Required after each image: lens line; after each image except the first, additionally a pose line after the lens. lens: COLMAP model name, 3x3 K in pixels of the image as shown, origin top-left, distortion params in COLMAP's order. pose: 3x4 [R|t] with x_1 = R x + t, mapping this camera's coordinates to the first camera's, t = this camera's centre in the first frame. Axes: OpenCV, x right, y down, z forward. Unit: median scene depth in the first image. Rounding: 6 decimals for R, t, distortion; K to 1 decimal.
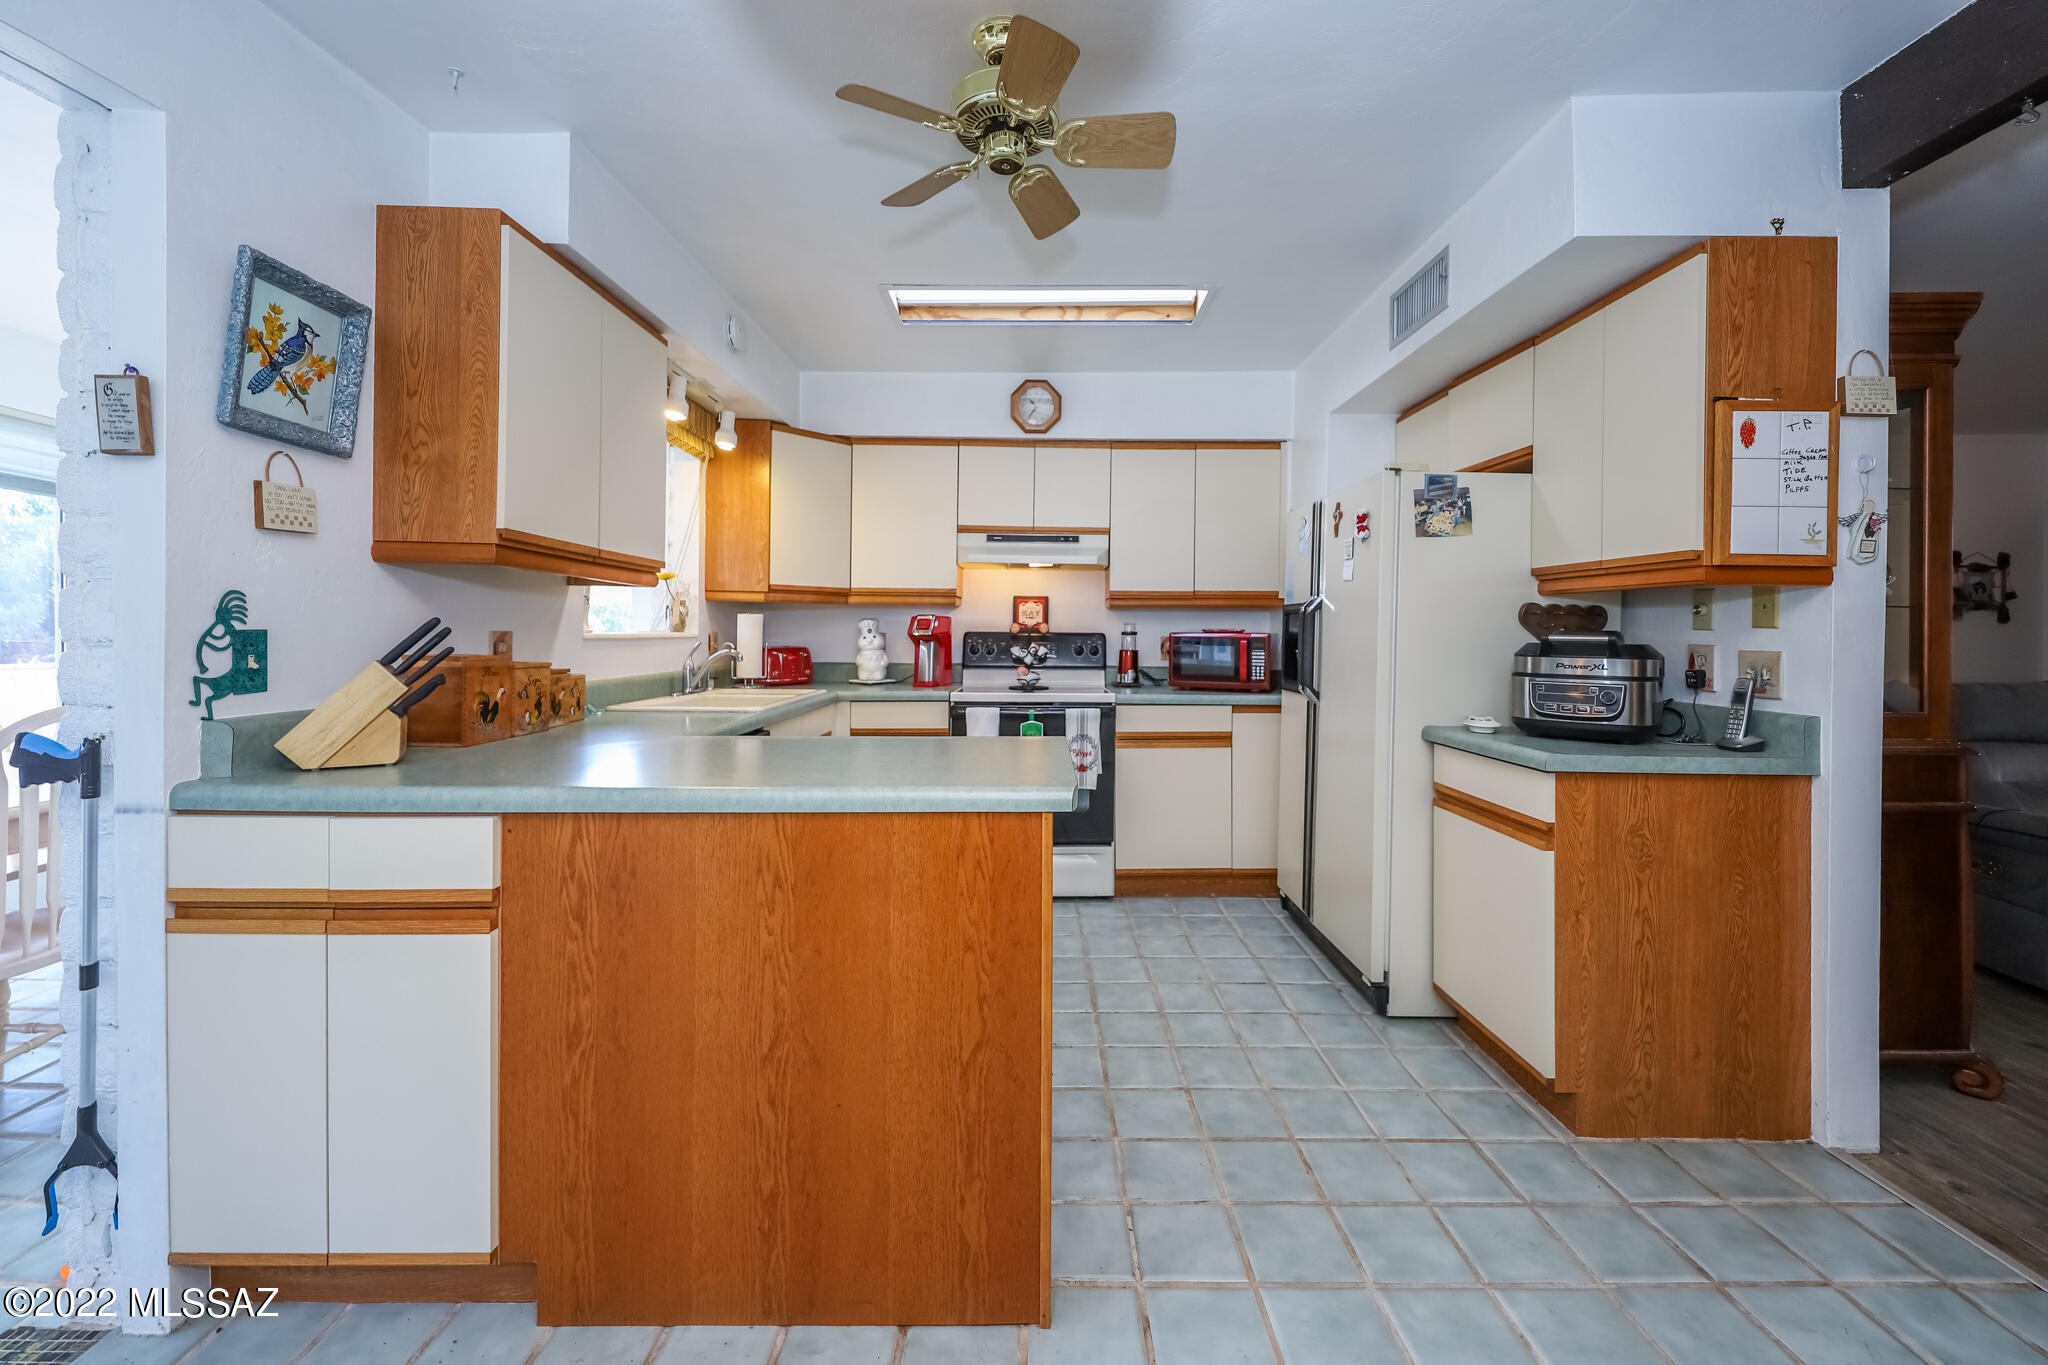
lens RADIAL K [[753.0, 0, 1024.0], [0, 753.0, 682.5], [0, 0, 1]] dist [-0.015491, -0.000081]
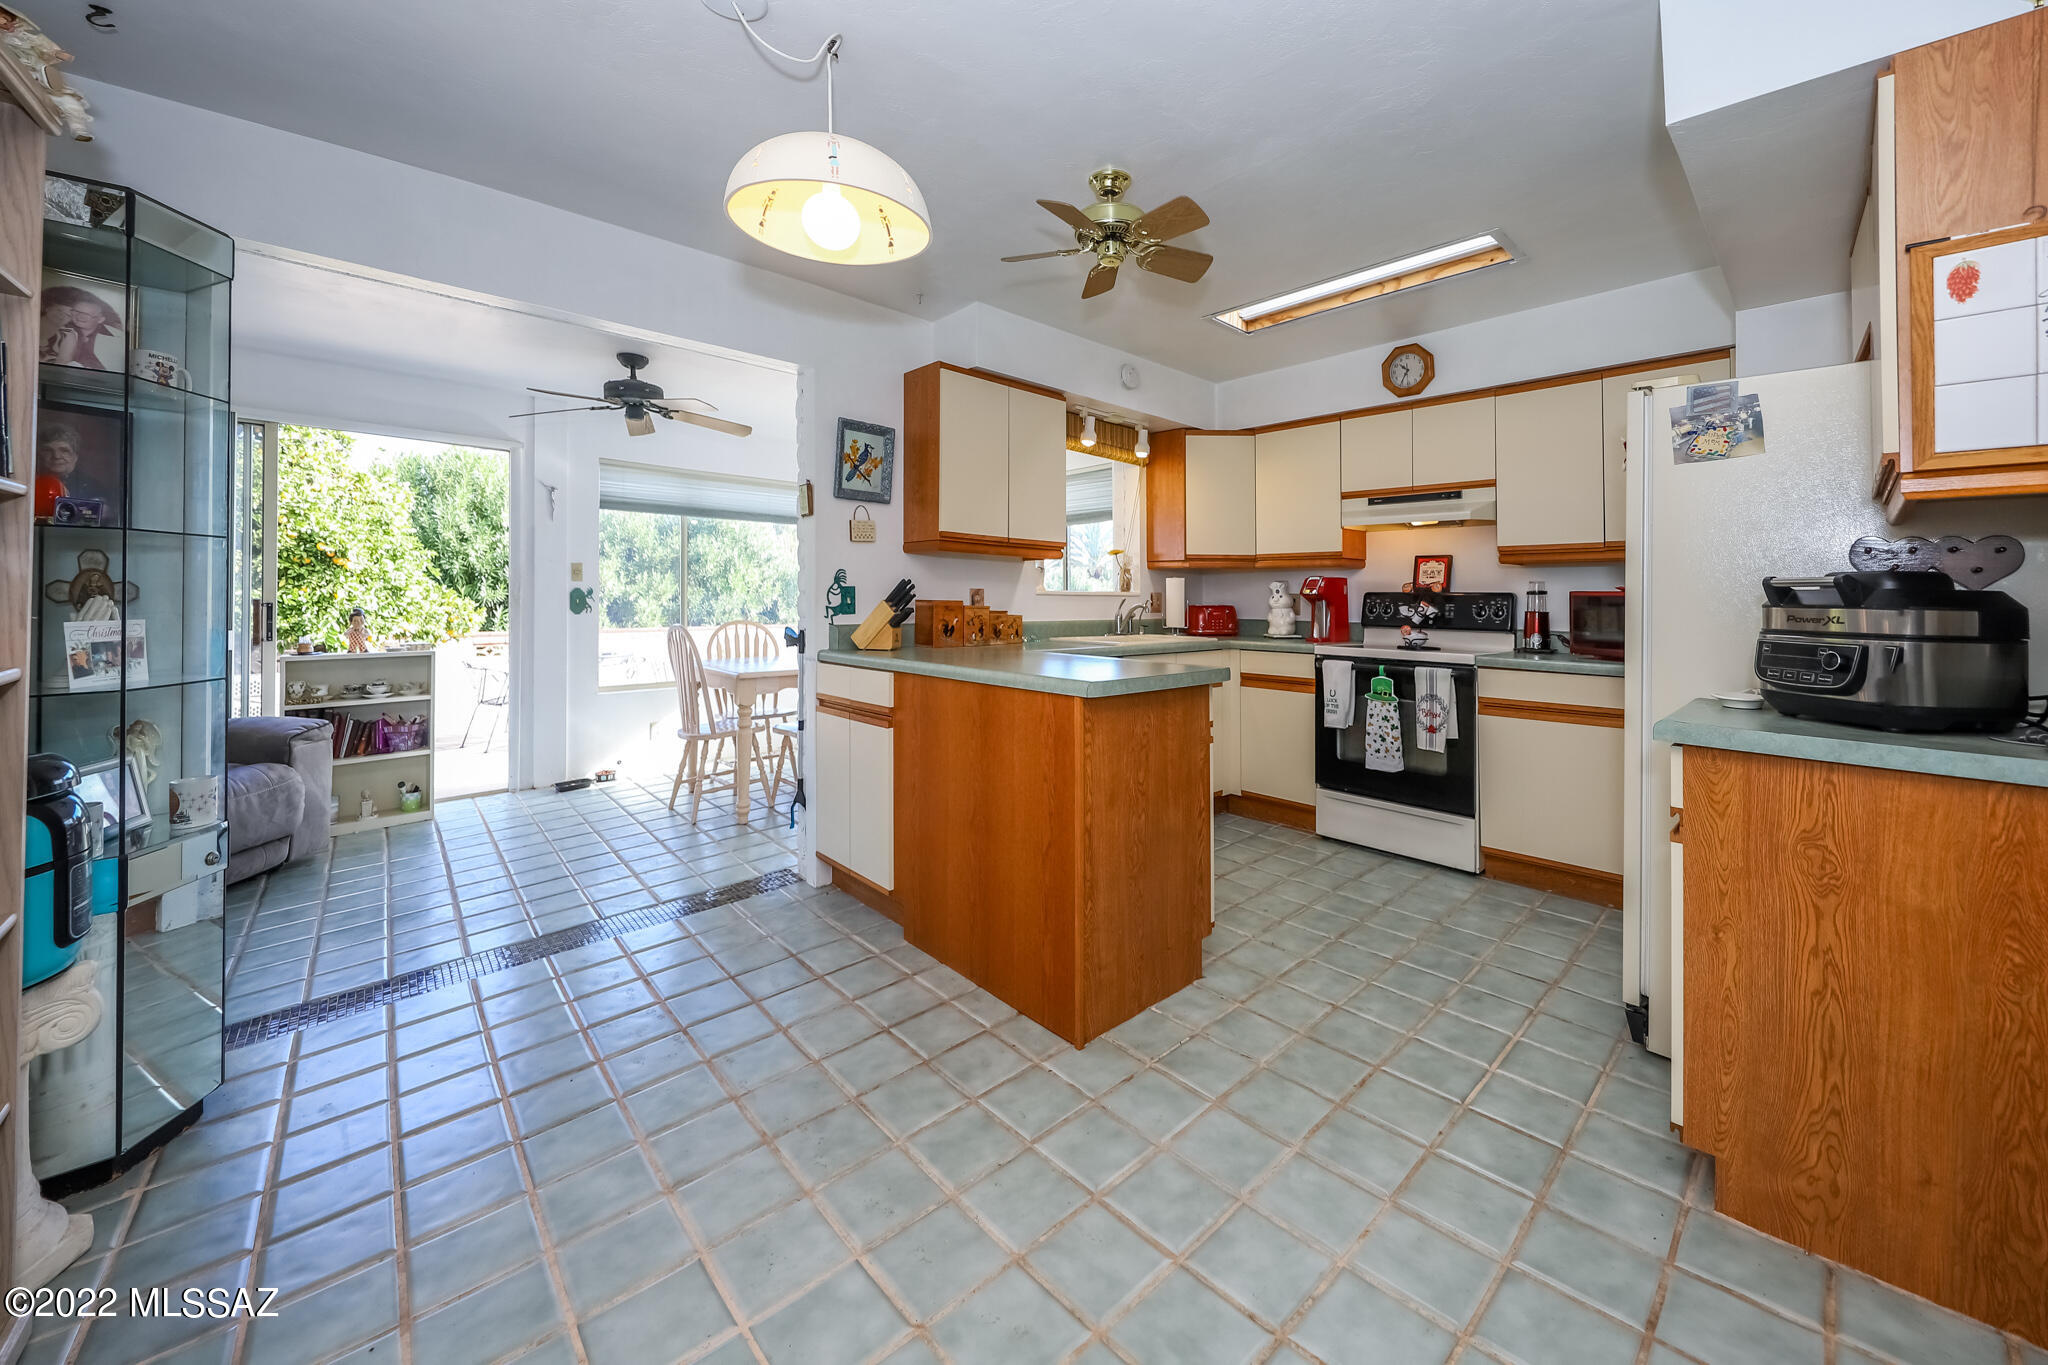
lens RADIAL K [[746.8, 0, 1018.7], [0, 746.8, 641.8], [0, 0, 1]] dist [-0.051383, 0.000121]
pose [[0.652628, 0.044024, -0.756398, 0.540246], [-0.055615, 0.998401, 0.010124, 0.025082], [0.755634, 0.035460, 0.654033, -0.041526]]
